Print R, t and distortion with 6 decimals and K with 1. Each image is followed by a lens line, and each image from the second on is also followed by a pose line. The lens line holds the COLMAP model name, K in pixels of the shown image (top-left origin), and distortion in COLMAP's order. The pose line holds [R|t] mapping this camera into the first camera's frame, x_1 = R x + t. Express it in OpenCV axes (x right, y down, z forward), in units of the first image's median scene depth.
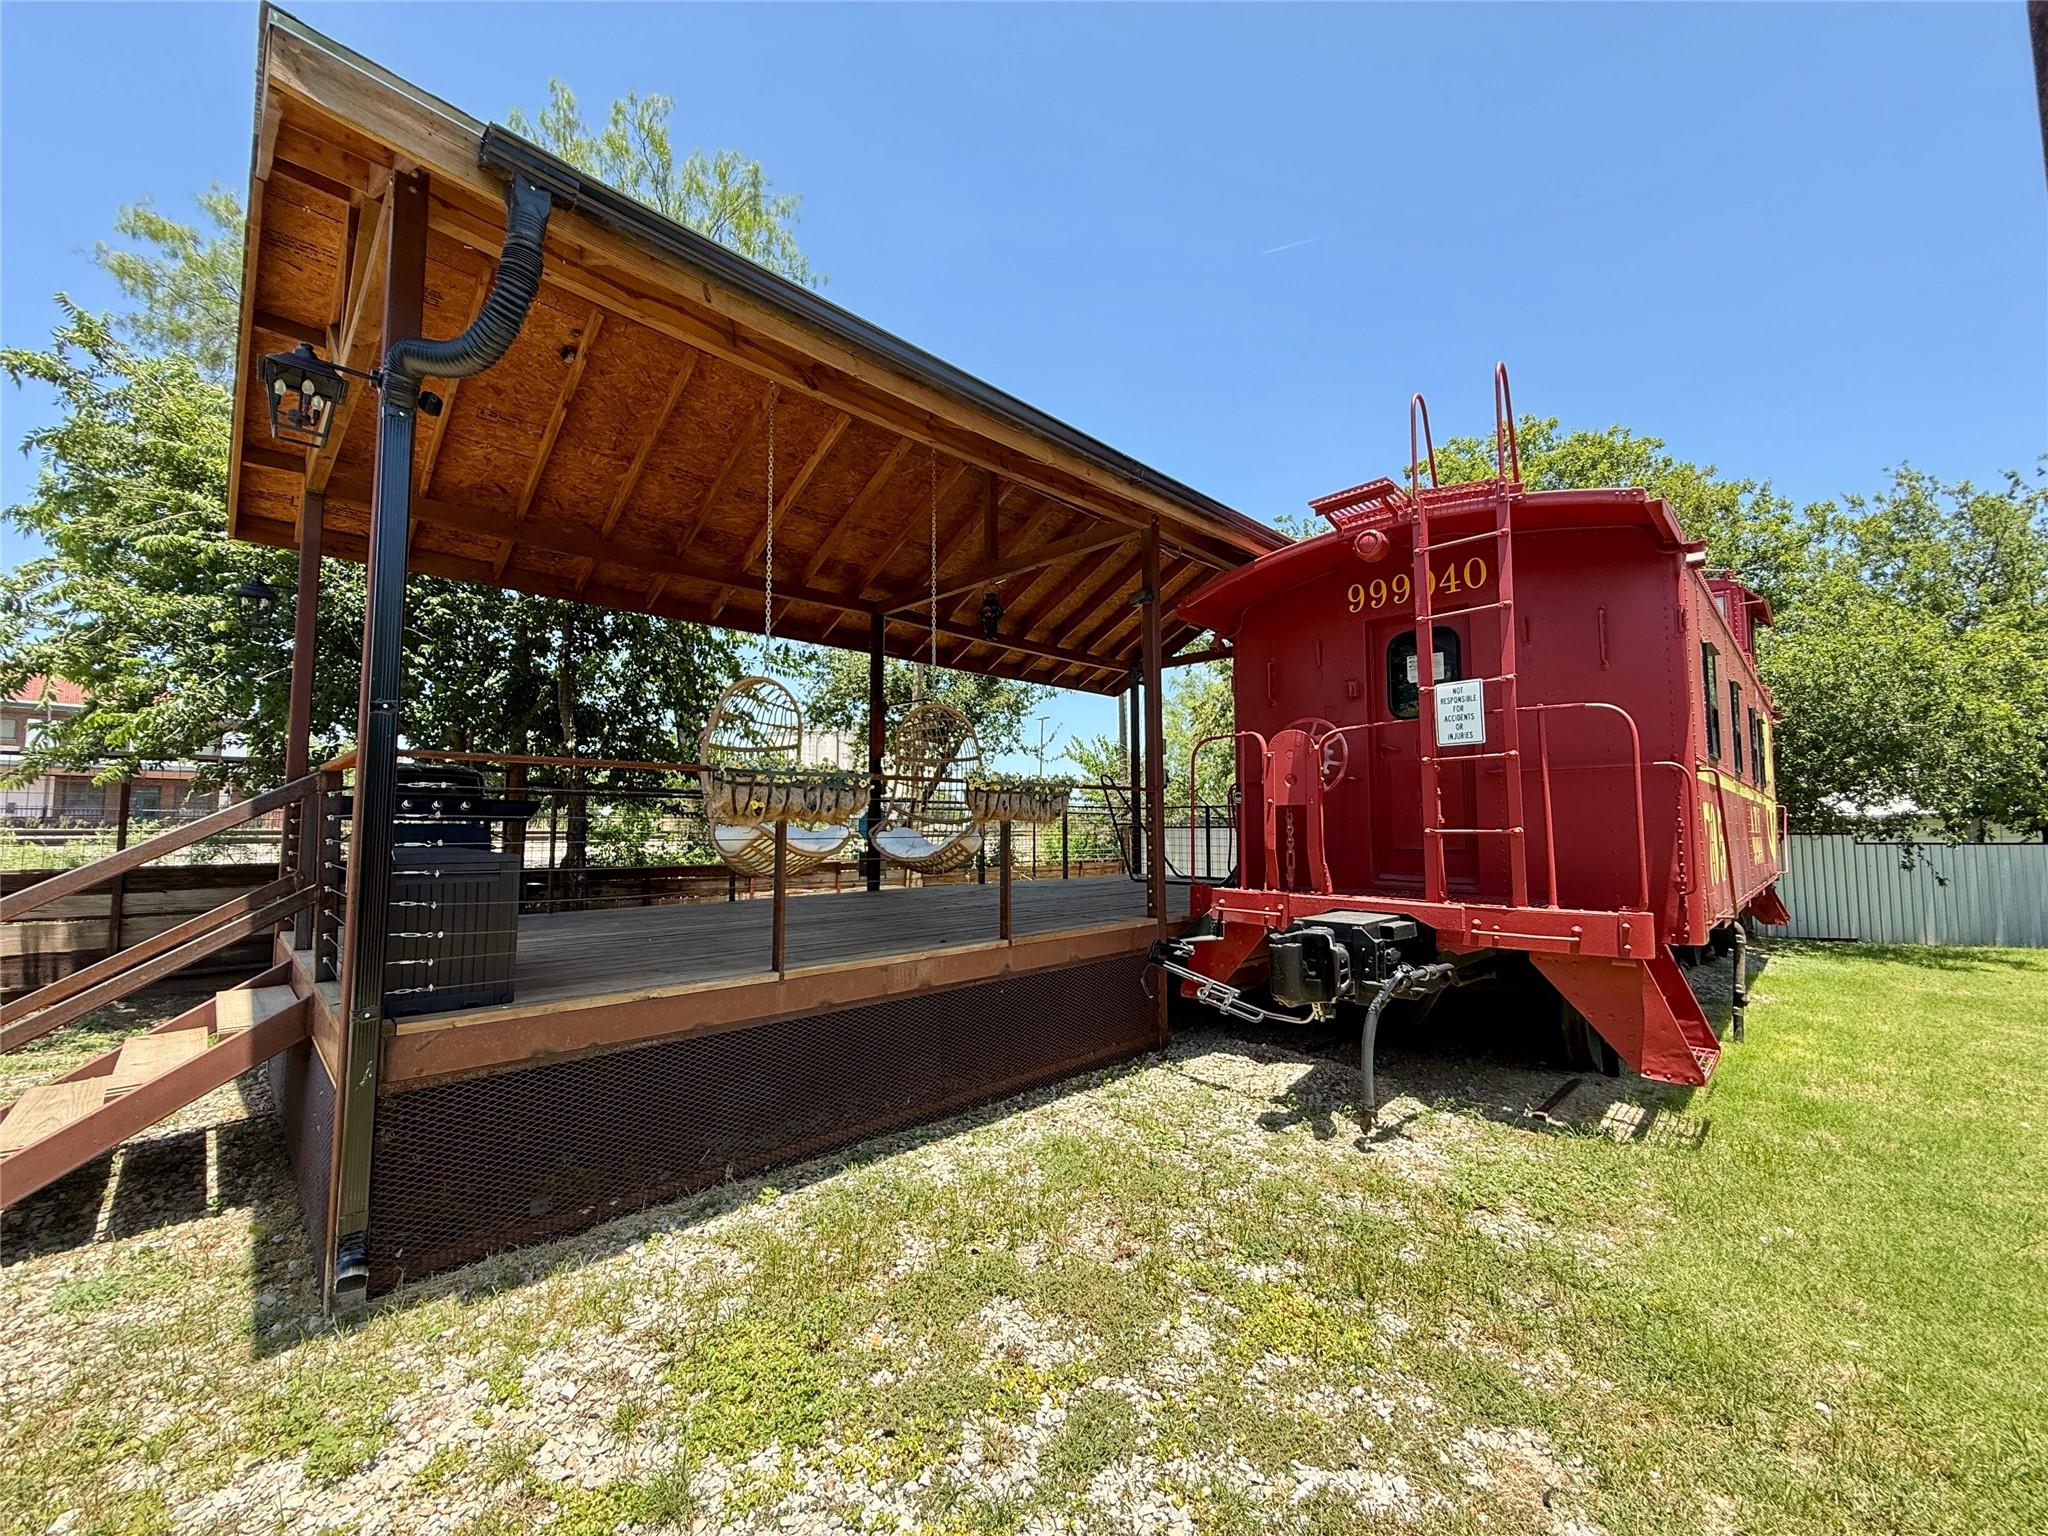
lens RADIAL K [[818.2, 0, 1026.7], [0, 818.2, 766.6], [0, 0, 1]] dist [0.001167, -0.000002]
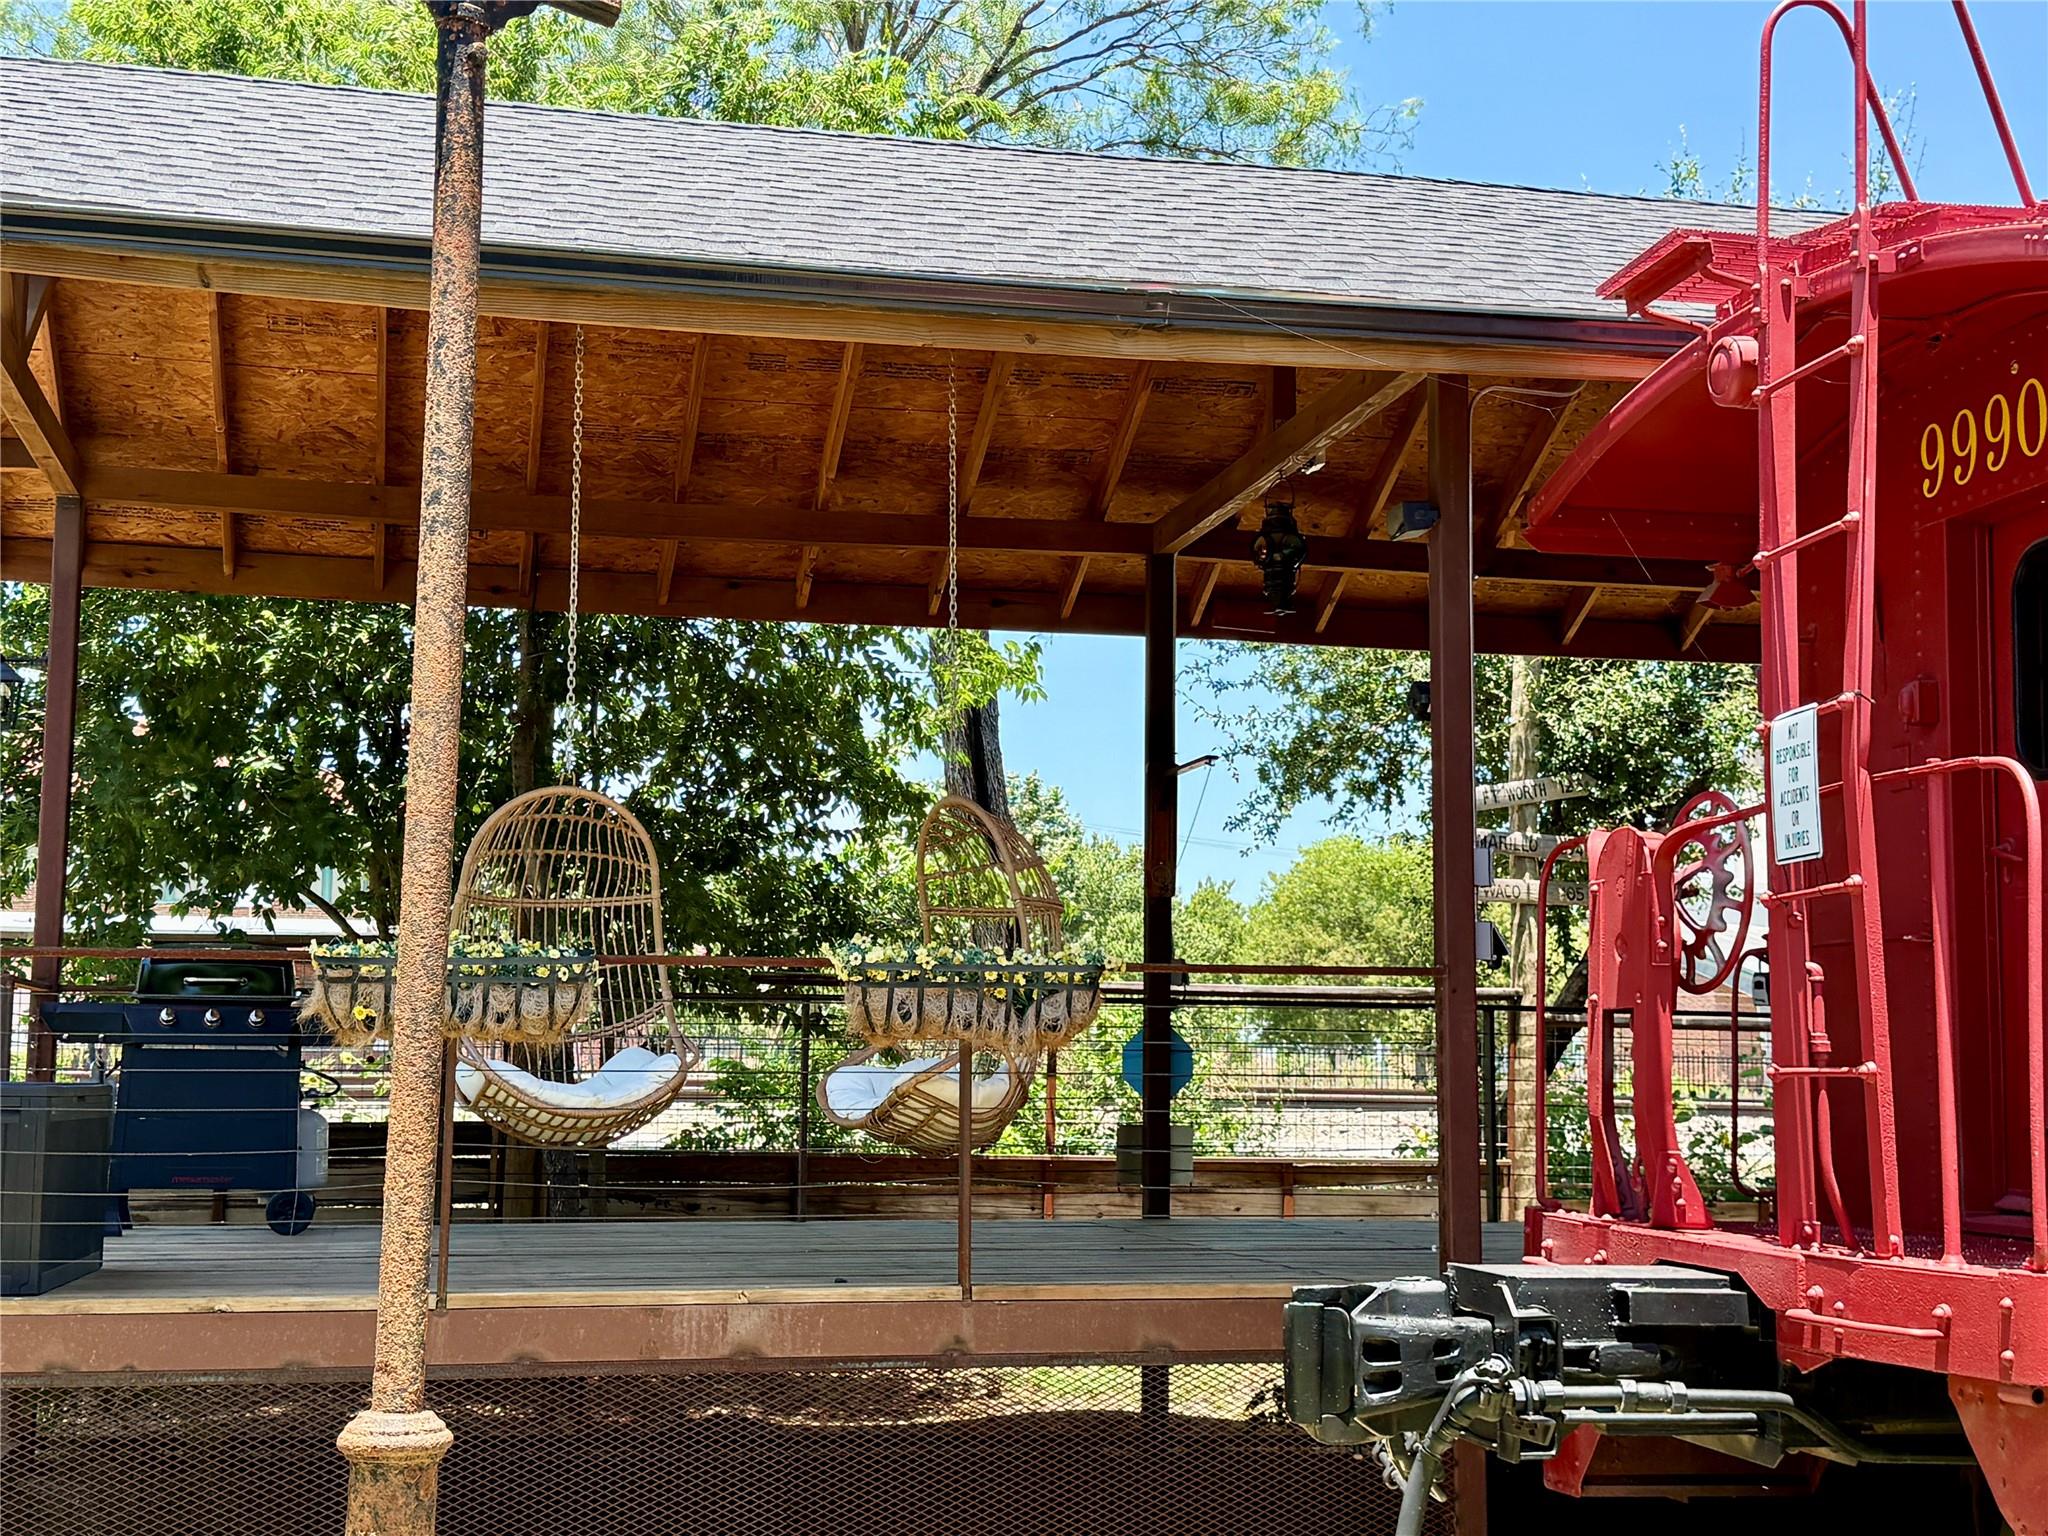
lens RADIAL K [[2739.5, 0, 1023.1], [0, 2739.5, 769.5], [0, 0, 1]] dist [0.086518, 0.000000]
pose [[0.837685, -0.052371, -0.543637, 1.016364], [0.030514, 0.998325, -0.049155, -0.016422], [0.545300, 0.024588, 0.837880, -0.402985]]
